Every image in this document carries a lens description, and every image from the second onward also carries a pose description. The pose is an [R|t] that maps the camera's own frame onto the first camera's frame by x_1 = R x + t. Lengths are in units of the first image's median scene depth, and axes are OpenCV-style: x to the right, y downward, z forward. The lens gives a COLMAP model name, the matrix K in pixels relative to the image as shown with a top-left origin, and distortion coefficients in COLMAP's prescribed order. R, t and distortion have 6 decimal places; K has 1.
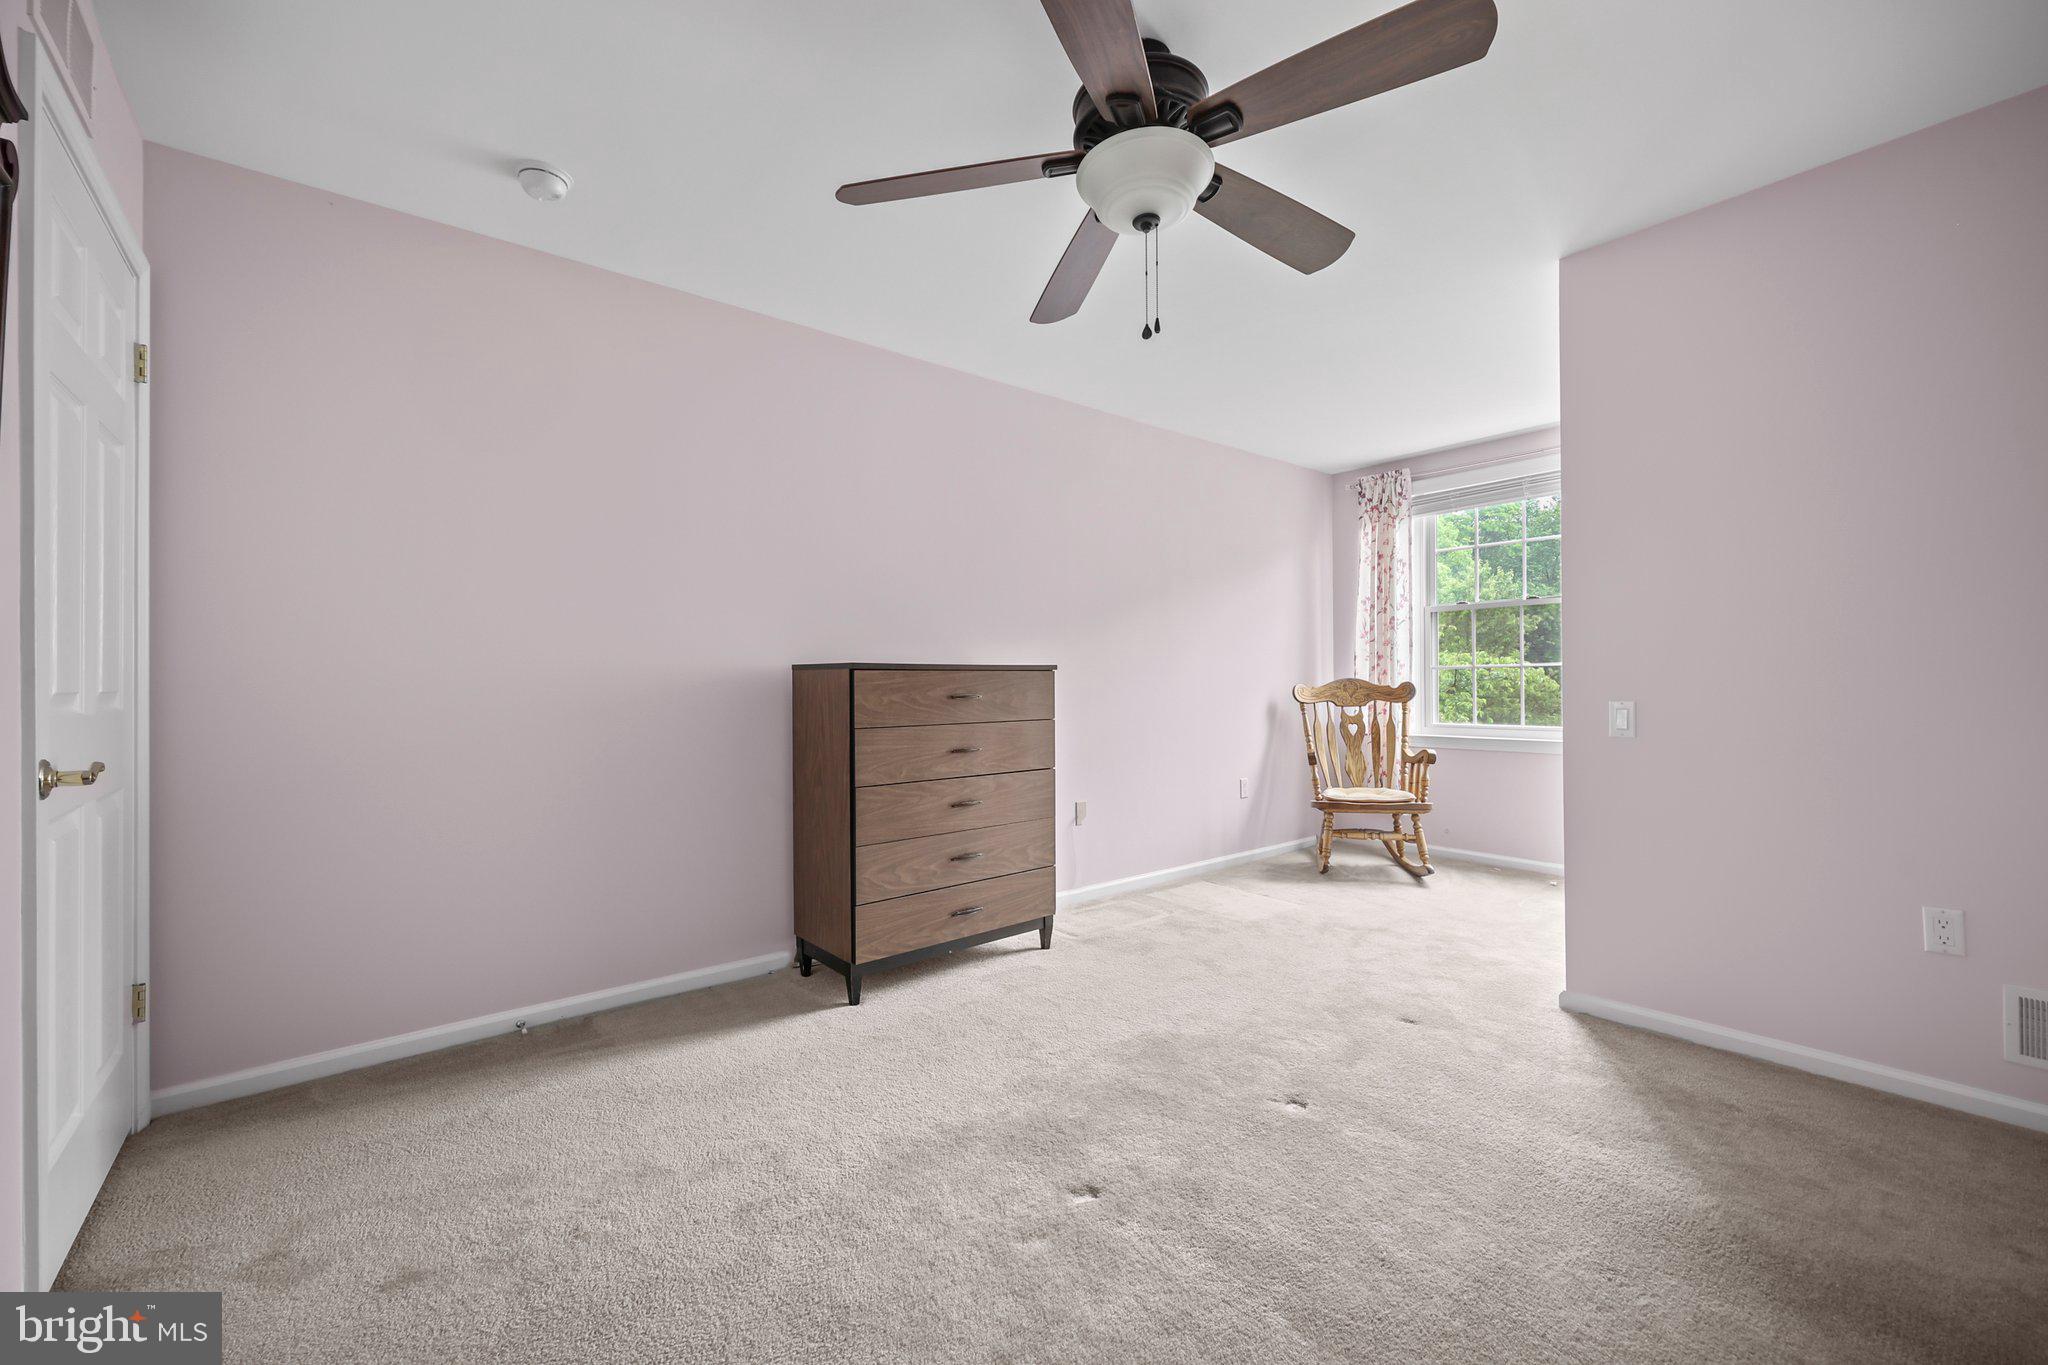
lens RADIAL K [[825.6, 0, 1028.7], [0, 825.6, 681.8], [0, 0, 1]] dist [-0.001703, 0.000551]
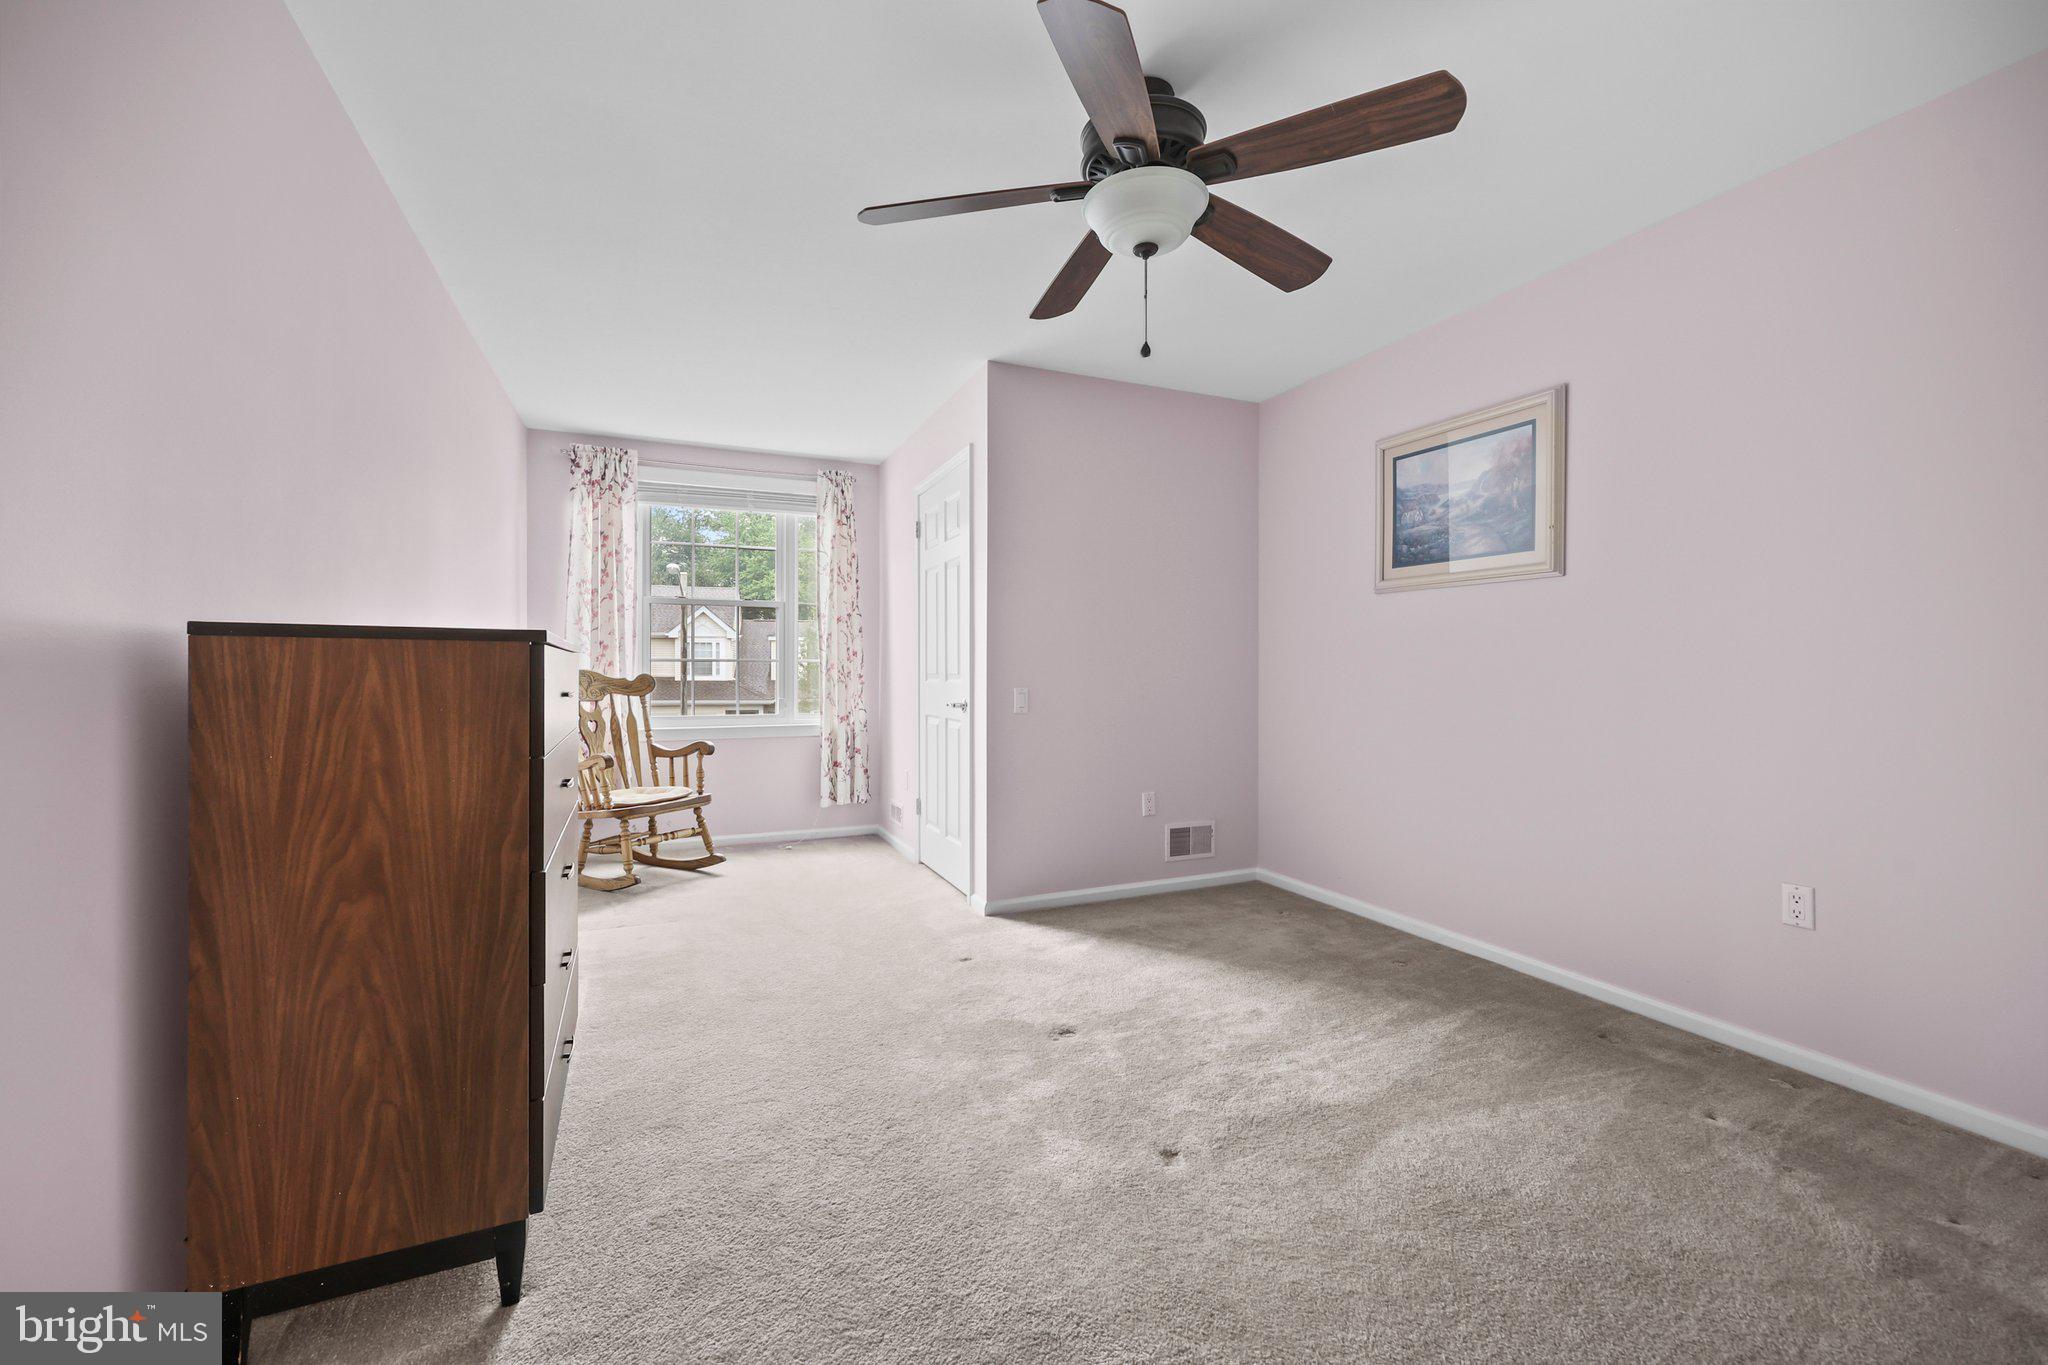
lens RADIAL K [[825.6, 0, 1028.7], [0, 825.6, 681.8], [0, 0, 1]] dist [-0.001703, 0.000551]
pose [[0.267004, -0.003948, 0.963687, -0.342571], [-0.003638, 0.999980, 0.005104, 0.002297], [-0.963689, -0.004869, 0.266984, 0.309396]]
